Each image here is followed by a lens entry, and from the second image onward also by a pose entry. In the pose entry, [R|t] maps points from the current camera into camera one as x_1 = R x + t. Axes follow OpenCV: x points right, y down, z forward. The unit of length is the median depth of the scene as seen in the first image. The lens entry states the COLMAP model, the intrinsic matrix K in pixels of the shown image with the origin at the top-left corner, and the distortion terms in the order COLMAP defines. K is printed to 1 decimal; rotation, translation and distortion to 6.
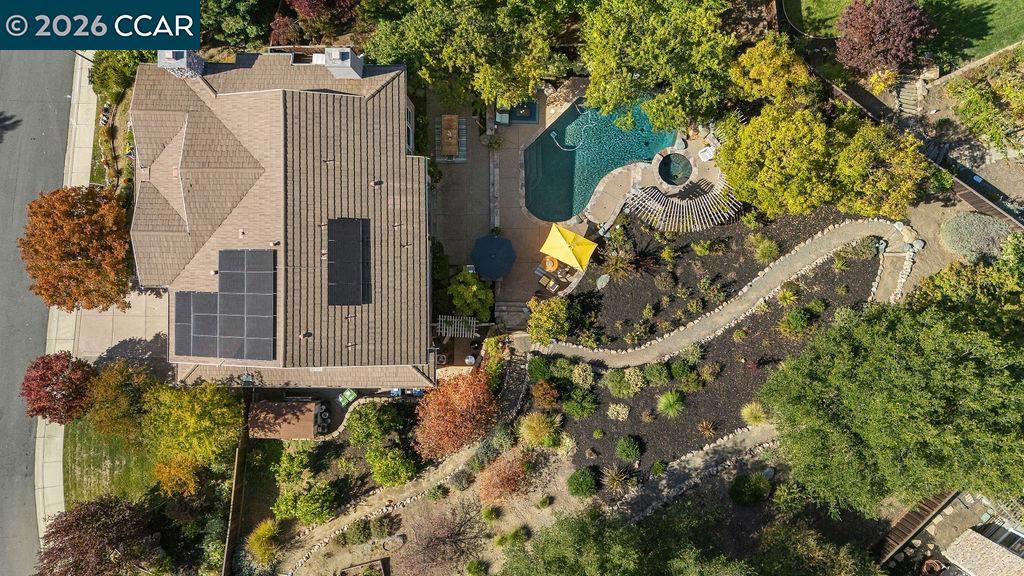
lens RADIAL K [[705.2, 0, 512.3], [0, 705.2, 263.9], [0, 0, 1]] dist [0.047142, -0.002826]
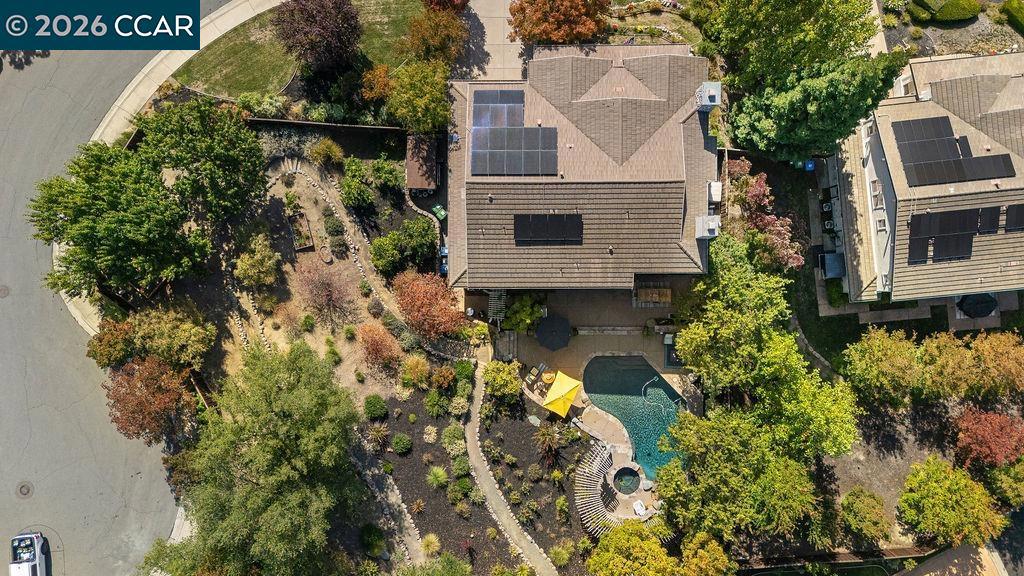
lens RADIAL K [[660.2, 0, 509.6], [0, 660.2, 292.5], [0, 0, 1]] dist [0.043445, -0.003127]
pose [[0.006606, 0.999916, 0.011118, -0.113755], [-0.997938, 0.005882, 0.063916, -0.007333], [0.063846, -0.011517, 0.997893, -0.159020]]
